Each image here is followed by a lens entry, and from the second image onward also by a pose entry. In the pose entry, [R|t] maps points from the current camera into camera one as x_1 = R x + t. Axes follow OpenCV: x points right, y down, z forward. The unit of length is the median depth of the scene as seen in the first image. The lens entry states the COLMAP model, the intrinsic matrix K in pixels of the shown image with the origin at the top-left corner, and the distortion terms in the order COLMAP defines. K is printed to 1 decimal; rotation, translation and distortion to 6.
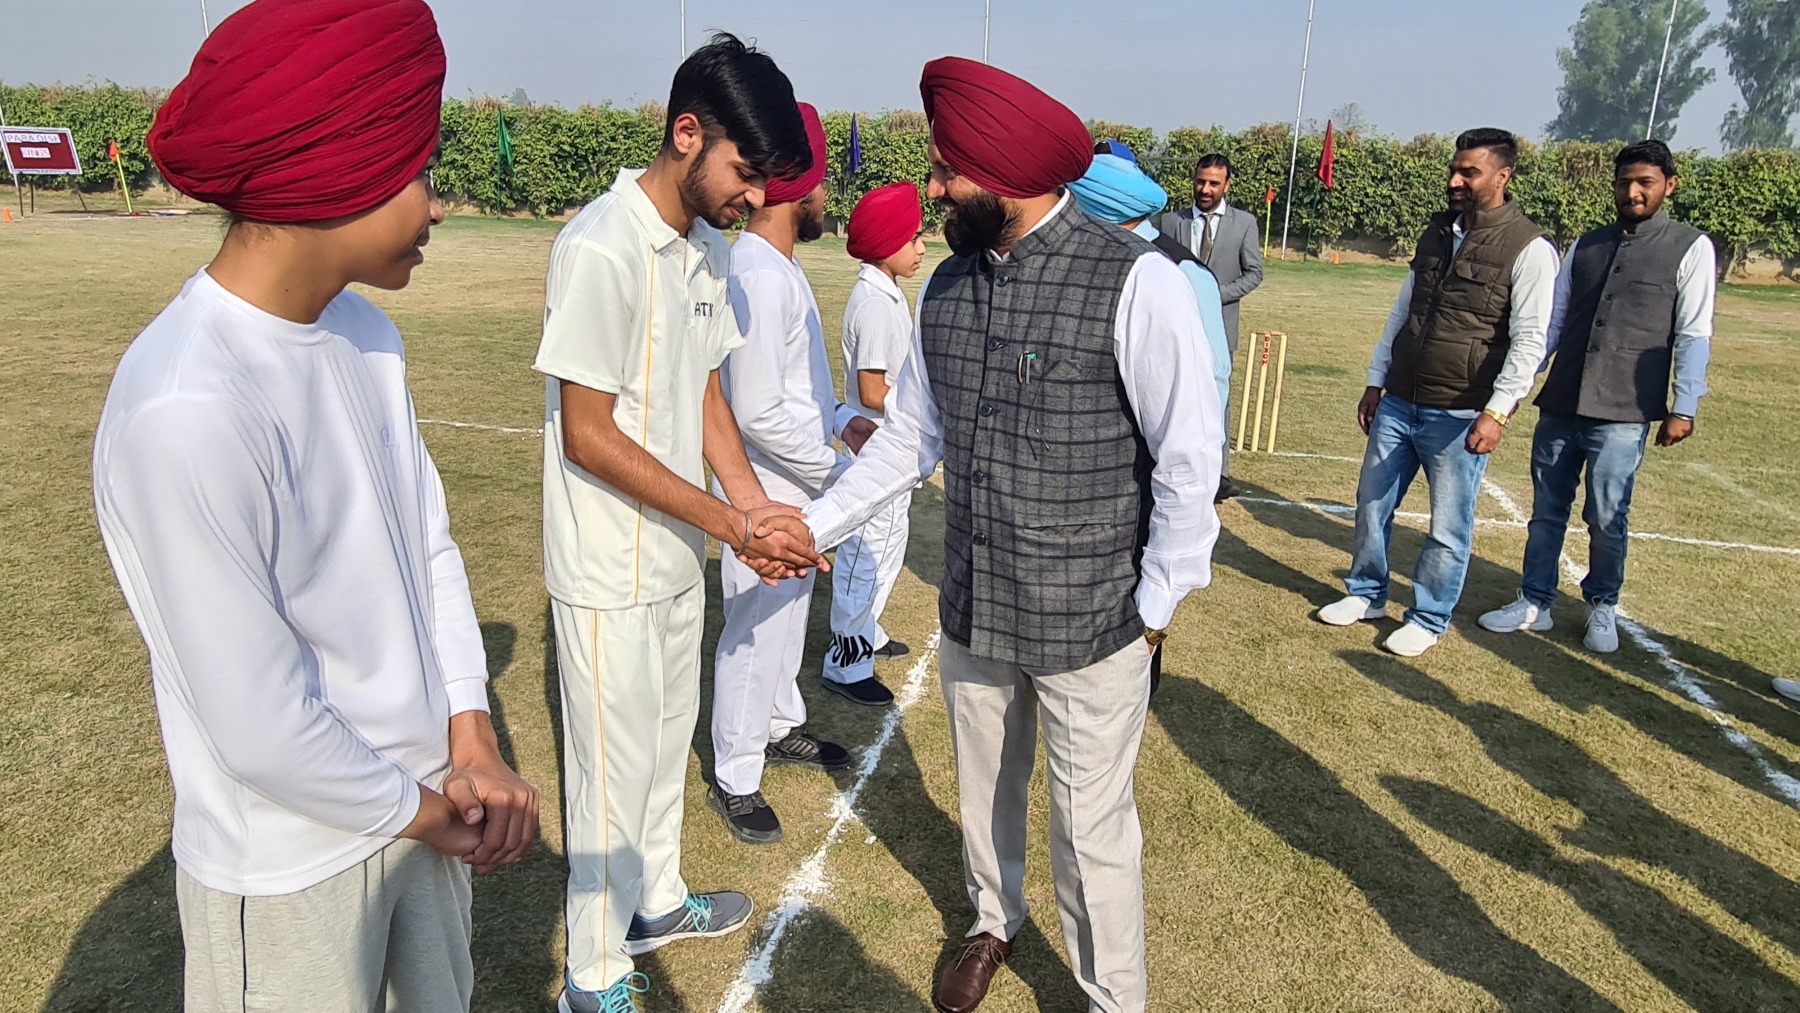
lens RADIAL K [[1115.1, 0, 897.2], [0, 1115.1, 515.6], [0, 0, 1]] dist [0.000639, -0.002631]
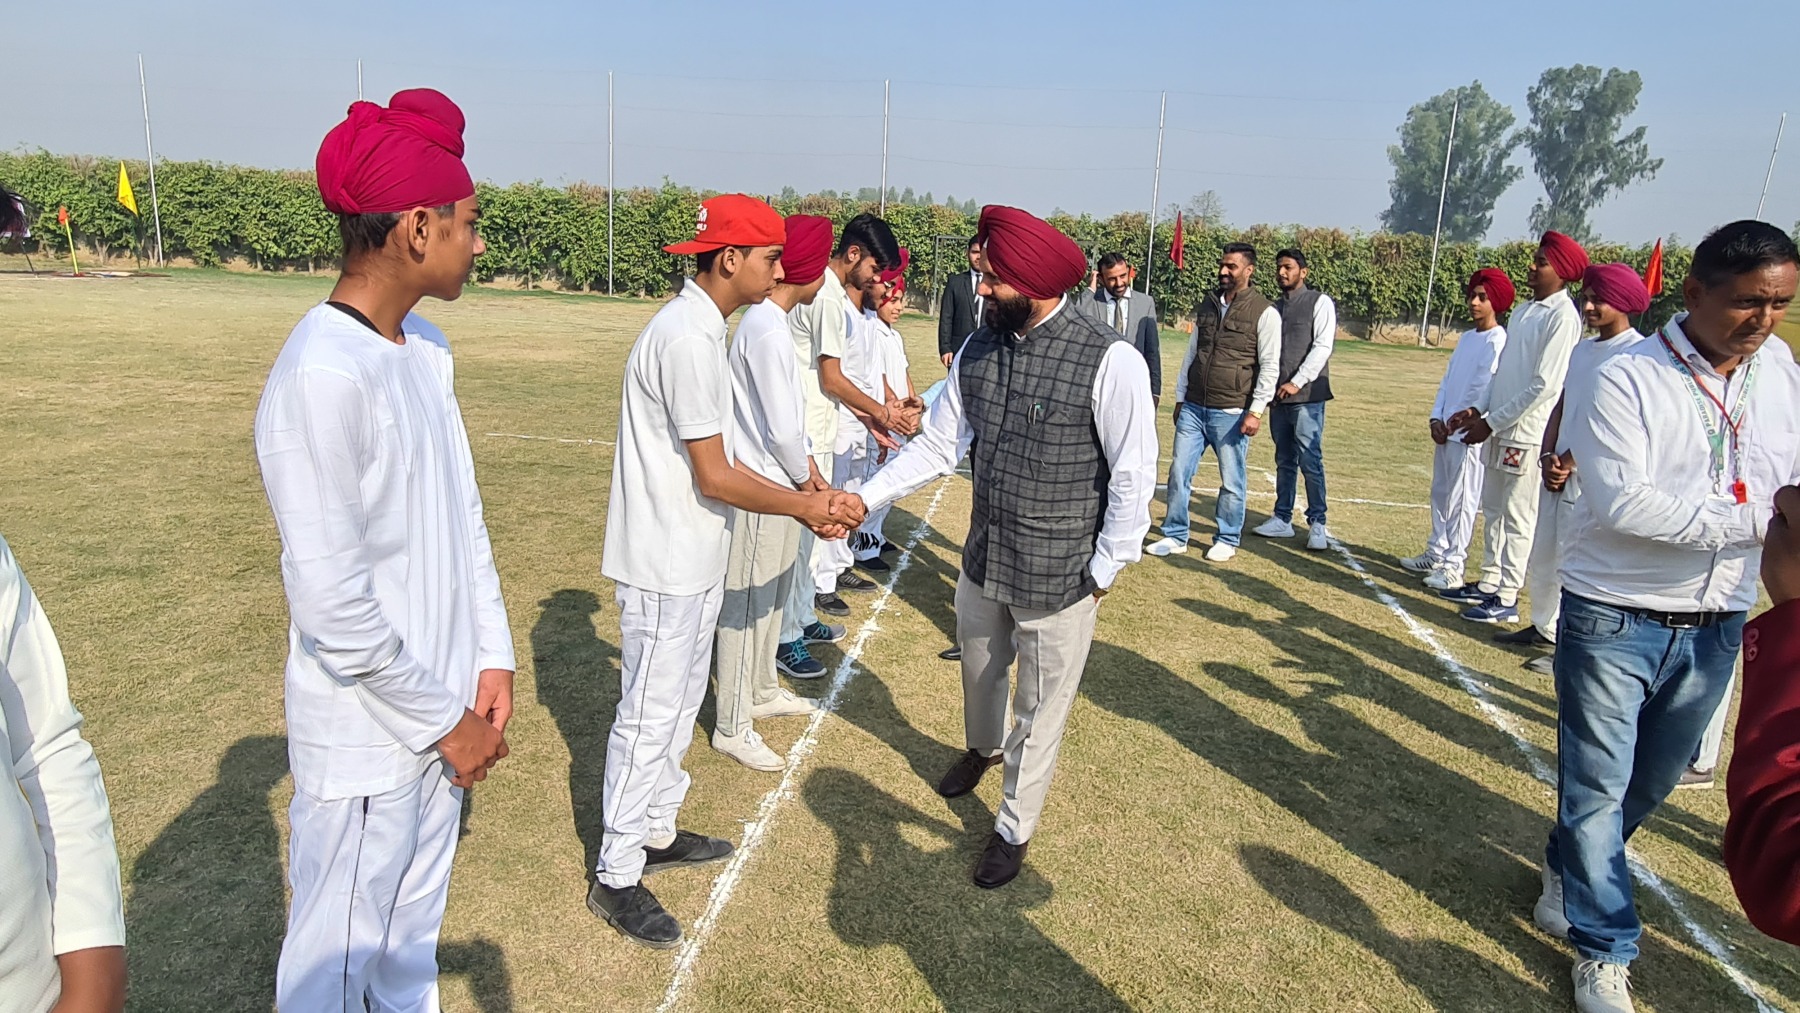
lens RADIAL K [[1115.1, 0, 897.2], [0, 1115.1, 515.6], [0, 0, 1]] dist [0.000639, -0.002631]
pose [[0.994716, -0.007229, 0.102408, -0.024640], [0.013455, 0.998093, -0.060237, 0.025997], [-0.101777, 0.061297, 0.992917, -0.096428]]
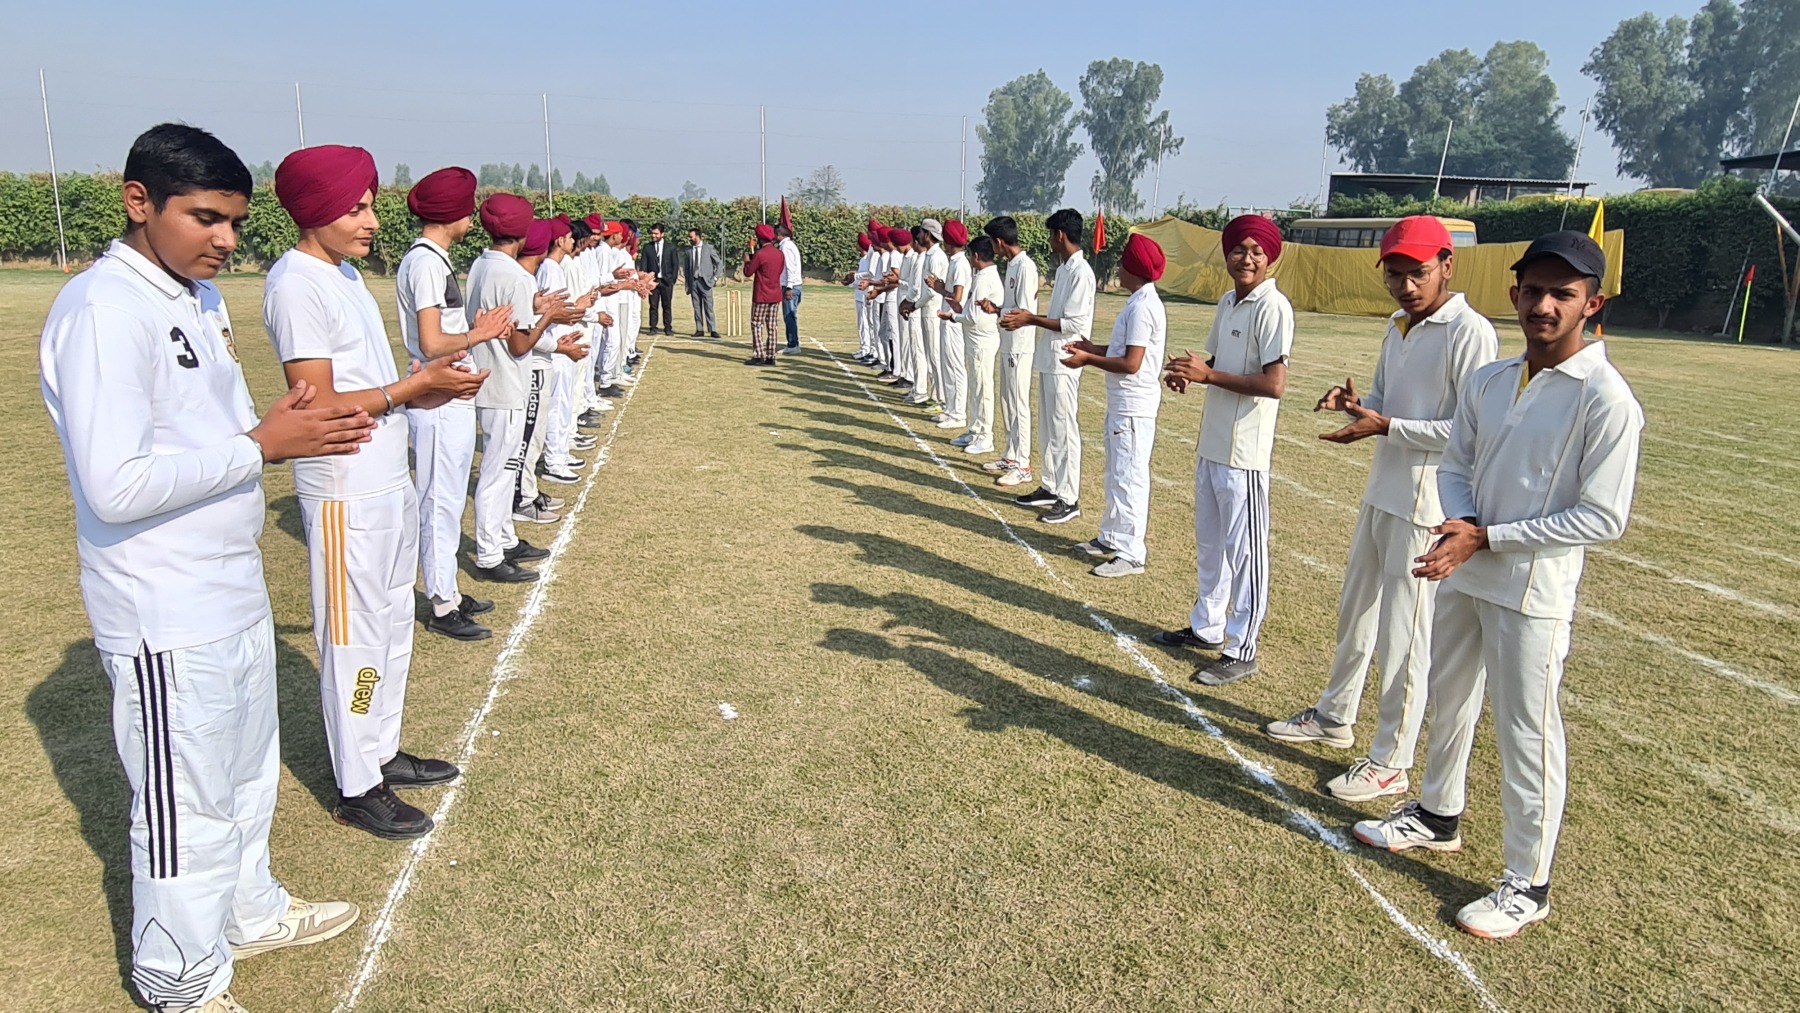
lens RADIAL K [[1115.1, 0, 897.2], [0, 1115.1, 515.6], [0, 0, 1]] dist [0.000639, -0.002631]
pose [[0.914859, -0.108446, 0.388938, -0.104743], [0.124862, 0.992027, -0.017098, 0.117834], [-0.383983, 0.064206, 0.921105, -0.404479]]
